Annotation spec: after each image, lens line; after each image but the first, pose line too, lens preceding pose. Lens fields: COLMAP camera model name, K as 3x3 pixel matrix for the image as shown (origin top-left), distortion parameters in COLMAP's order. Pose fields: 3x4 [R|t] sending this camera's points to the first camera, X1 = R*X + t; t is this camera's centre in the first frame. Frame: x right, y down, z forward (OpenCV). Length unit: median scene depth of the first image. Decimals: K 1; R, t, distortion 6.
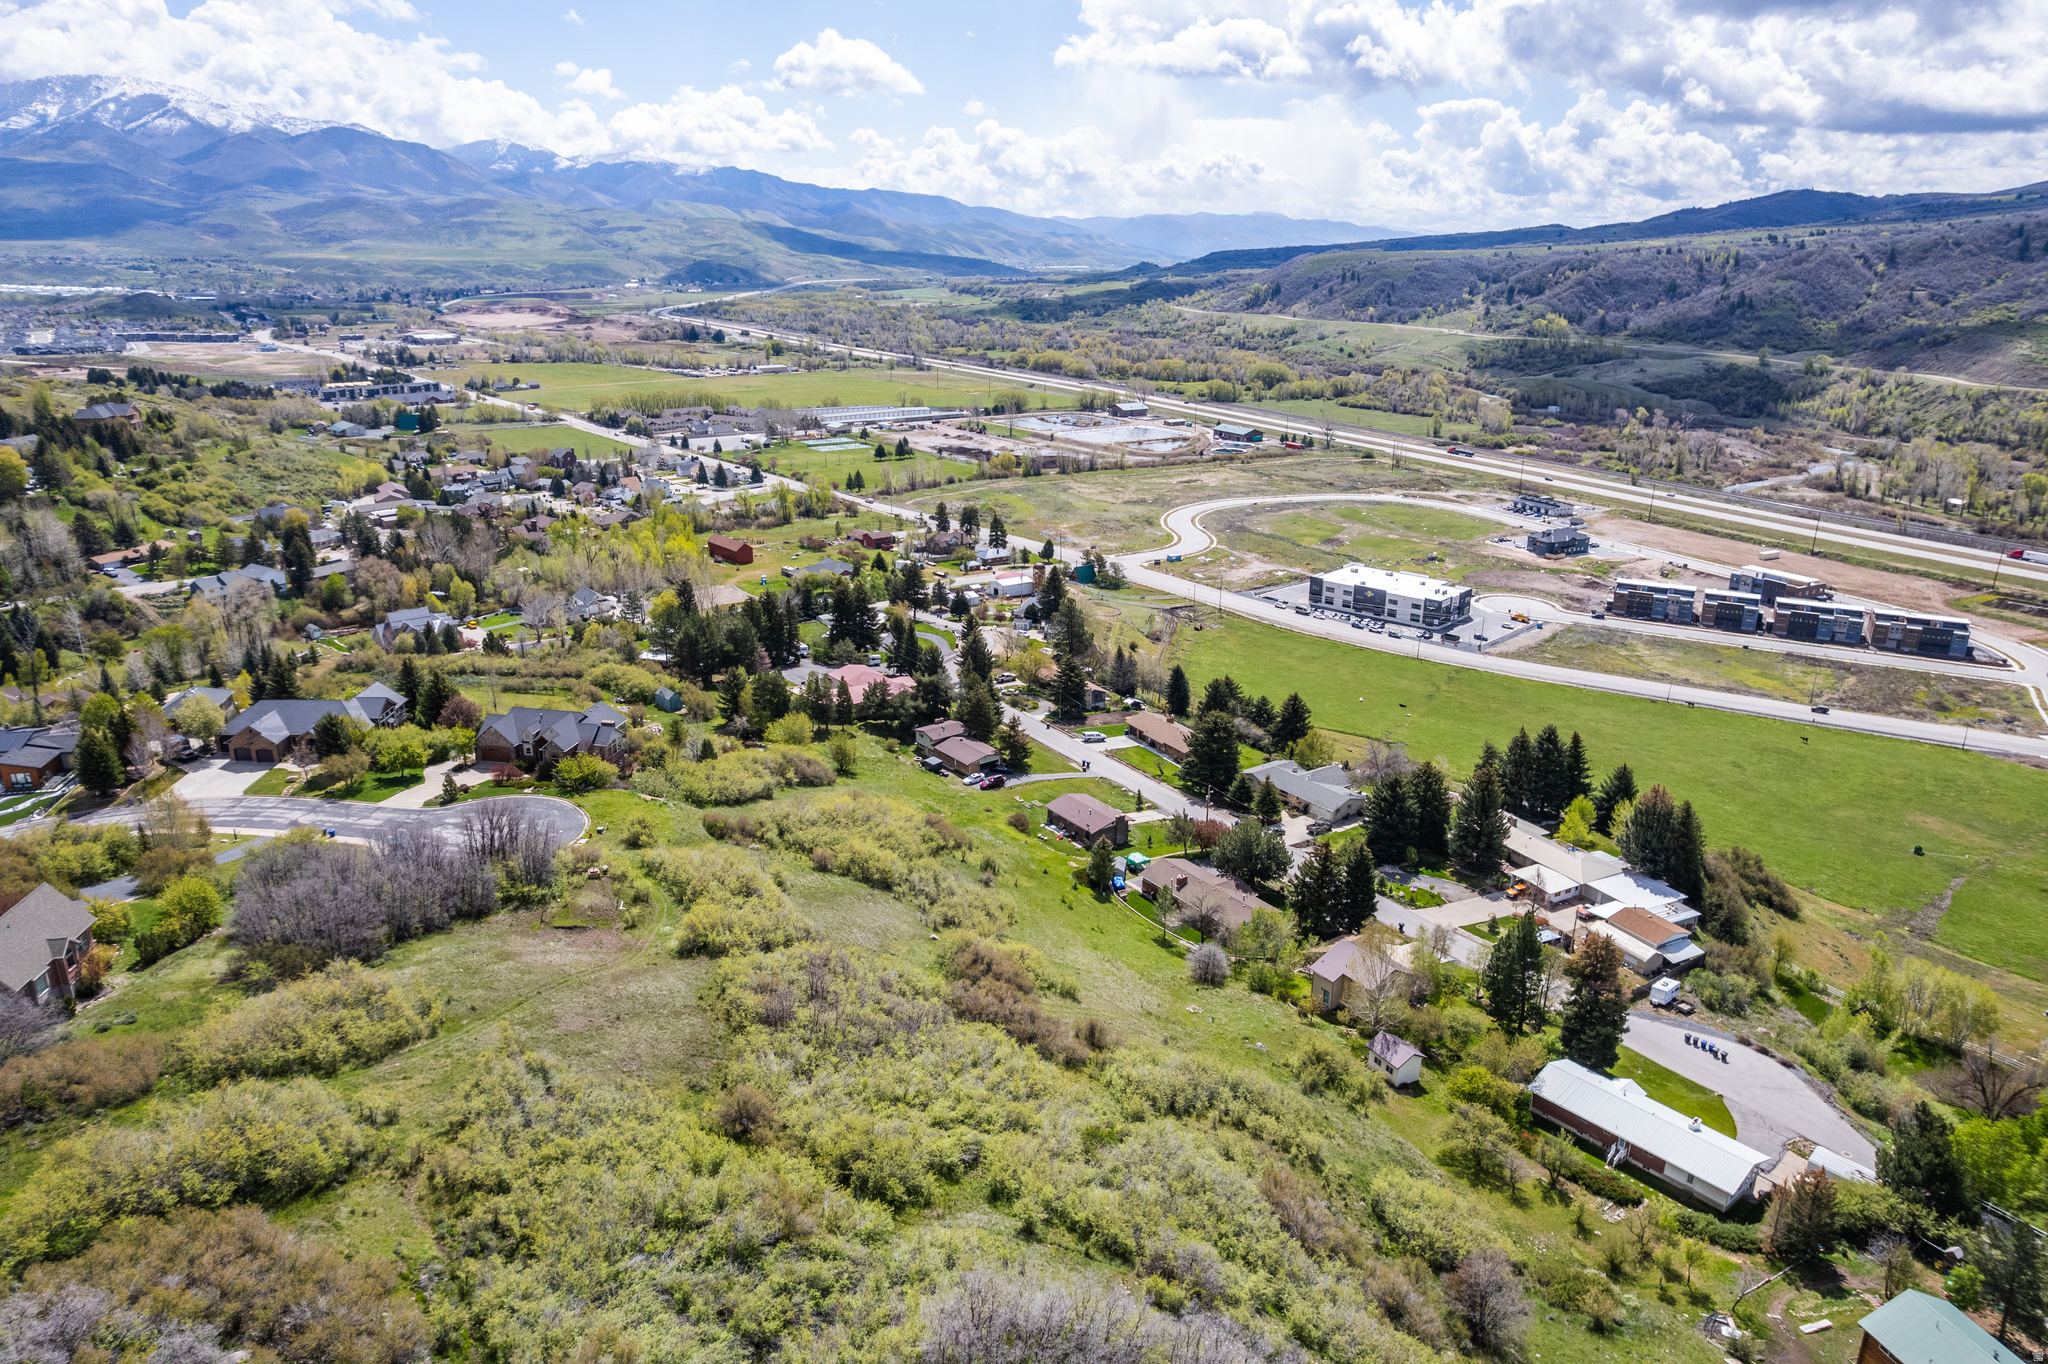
lens RADIAL K [[1315.7, 0, 1022.8], [0, 1315.7, 680.4], [0, 0, 1]] dist [-0.083869, 0.076566]
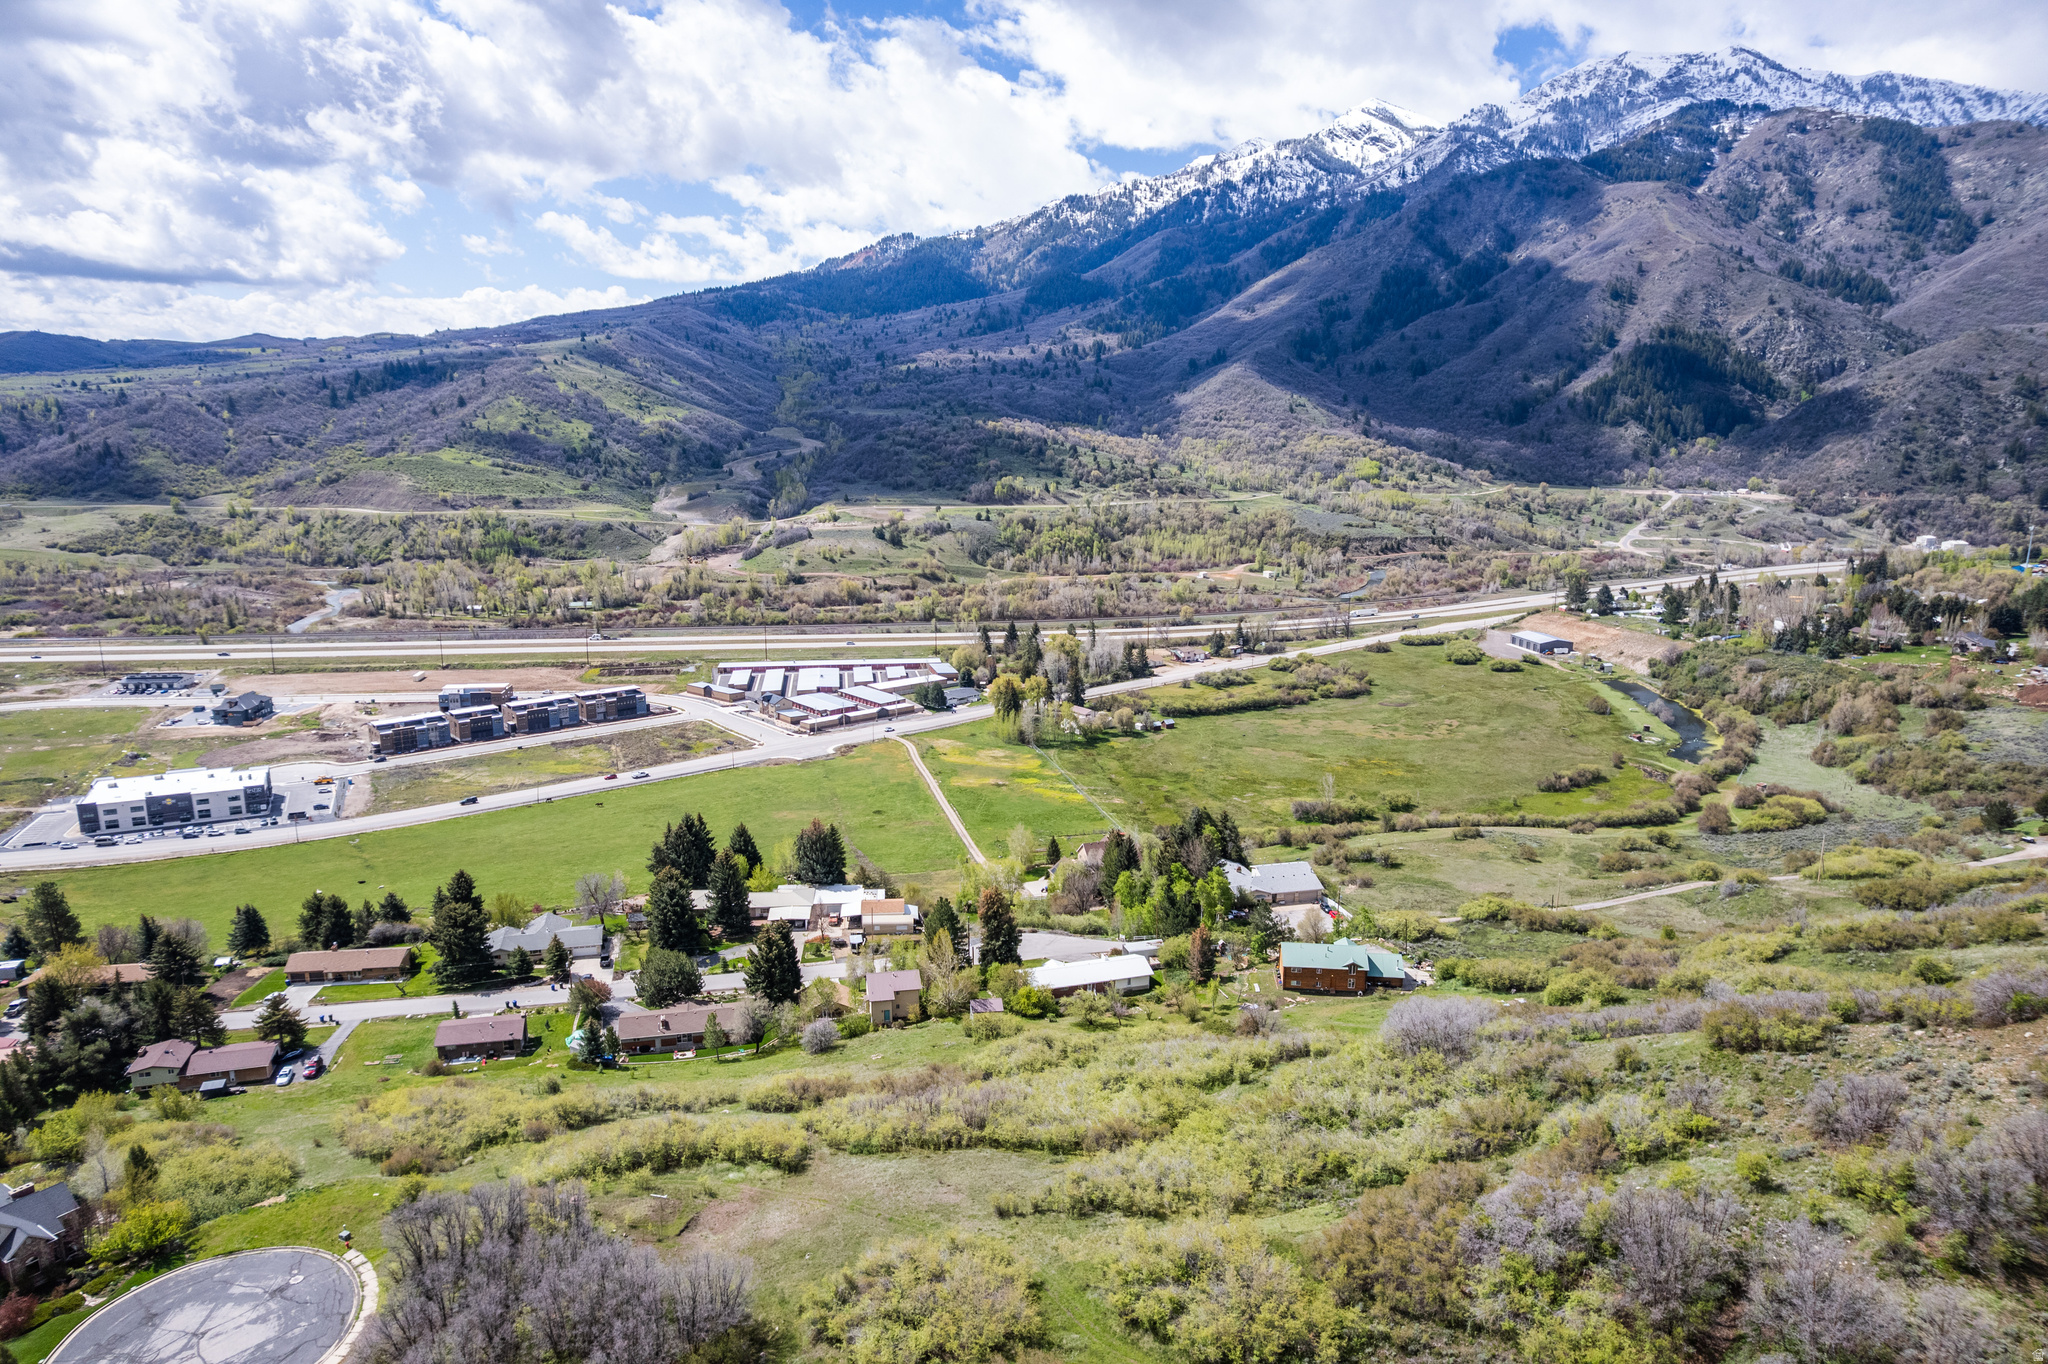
lens RADIAL K [[1315.7, 0, 1022.8], [0, 1315.7, 680.4], [0, 0, 1]] dist [-0.083869, 0.076566]
pose [[0.362881, -0.199902, 0.910141, -0.162149], [0.289484, 0.952576, 0.093802, -0.030600], [-0.885729, 0.229432, 0.403540, 0.053787]]
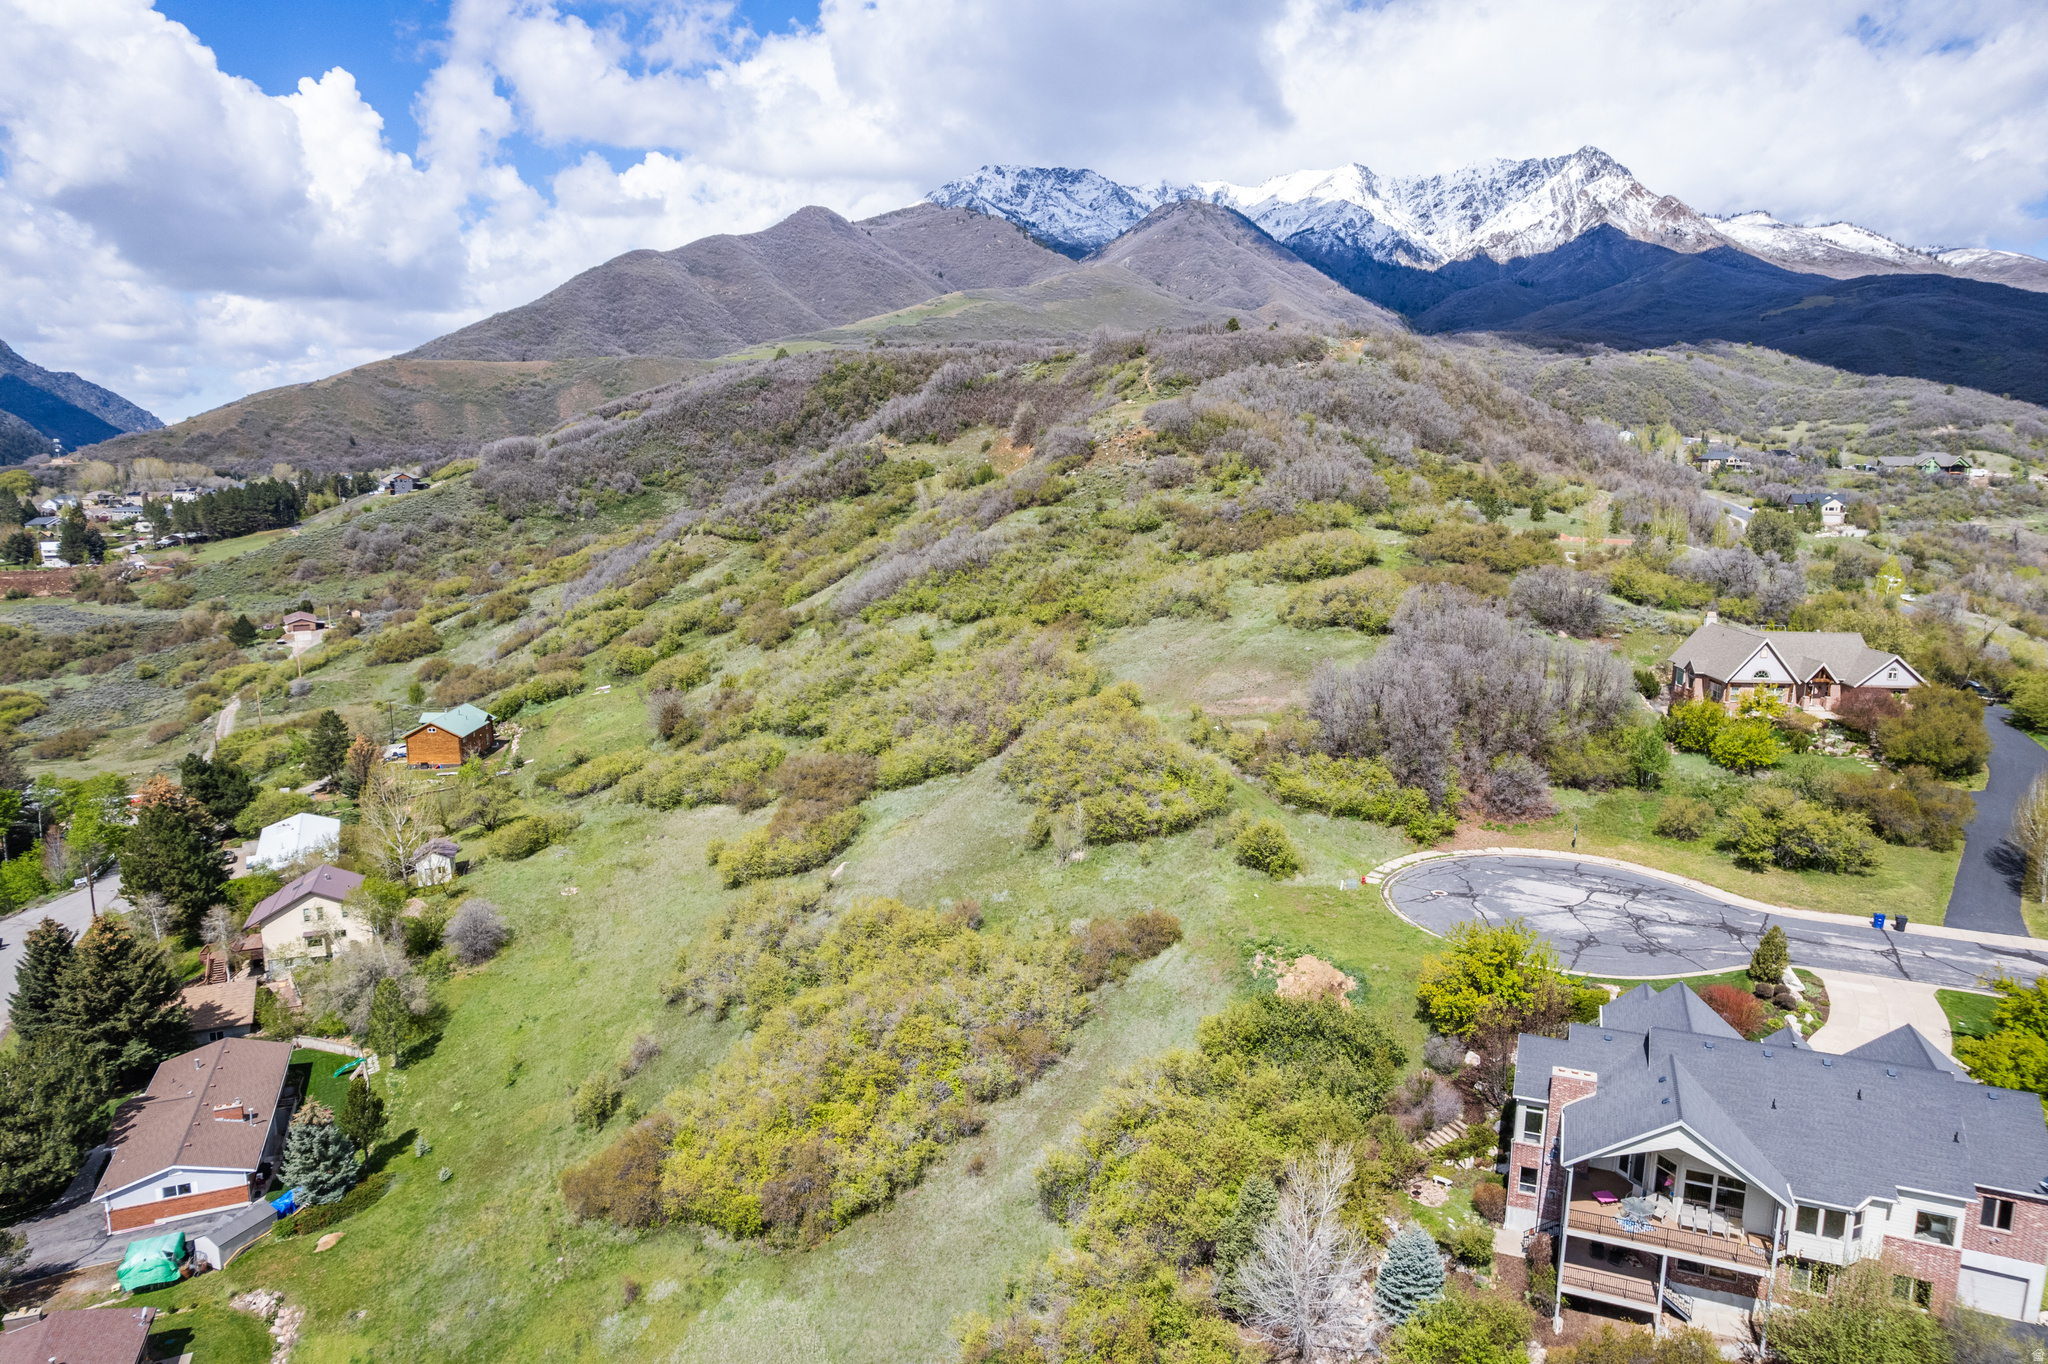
lens RADIAL K [[1315.7, 0, 1022.8], [0, 1315.7, 680.4], [0, 0, 1]] dist [-0.083869, 0.076566]
pose [[-0.977158, -0.048775, 0.206841, -0.060386], [0.053985, 0.884406, 0.463585, -0.045716], [-0.205543, 0.464162, -0.861571, 0.295775]]
